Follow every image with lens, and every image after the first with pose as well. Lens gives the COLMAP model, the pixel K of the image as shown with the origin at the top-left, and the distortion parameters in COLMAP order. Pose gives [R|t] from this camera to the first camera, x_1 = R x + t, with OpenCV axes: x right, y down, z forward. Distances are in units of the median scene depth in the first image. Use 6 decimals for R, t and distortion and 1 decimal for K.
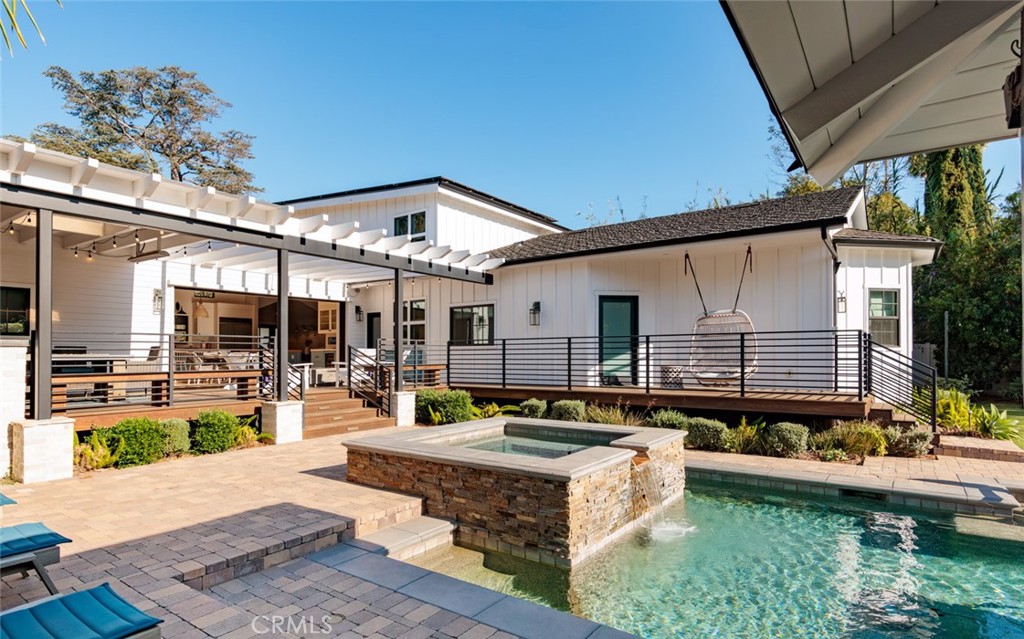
lens RADIAL K [[533.8, 0, 525.0], [0, 533.8, 352.9], [0, 0, 1]] dist [-0.002121, -0.000918]
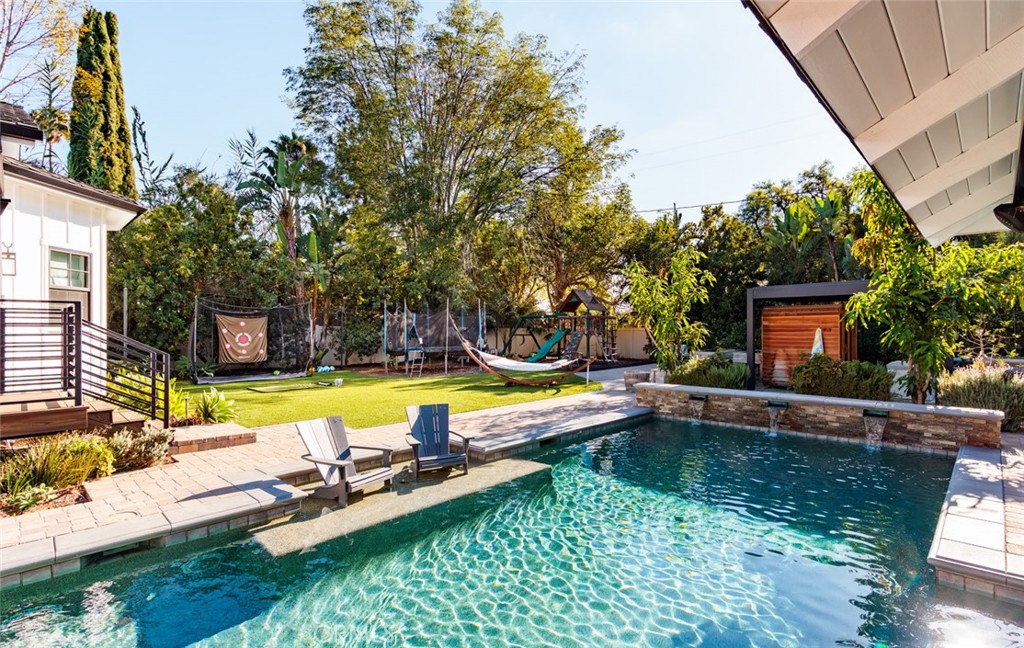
lens RADIAL K [[496.0, 0, 533.1], [0, 496.0, 329.9], [0, 0, 1]] dist [0.001416, 0.000470]
pose [[0.135355, 0.000107, 0.990797, 0.055431], [0.004343, 0.999990, -0.000701, -0.002559], [-0.990788, 0.004398, 0.135353, 0.242411]]
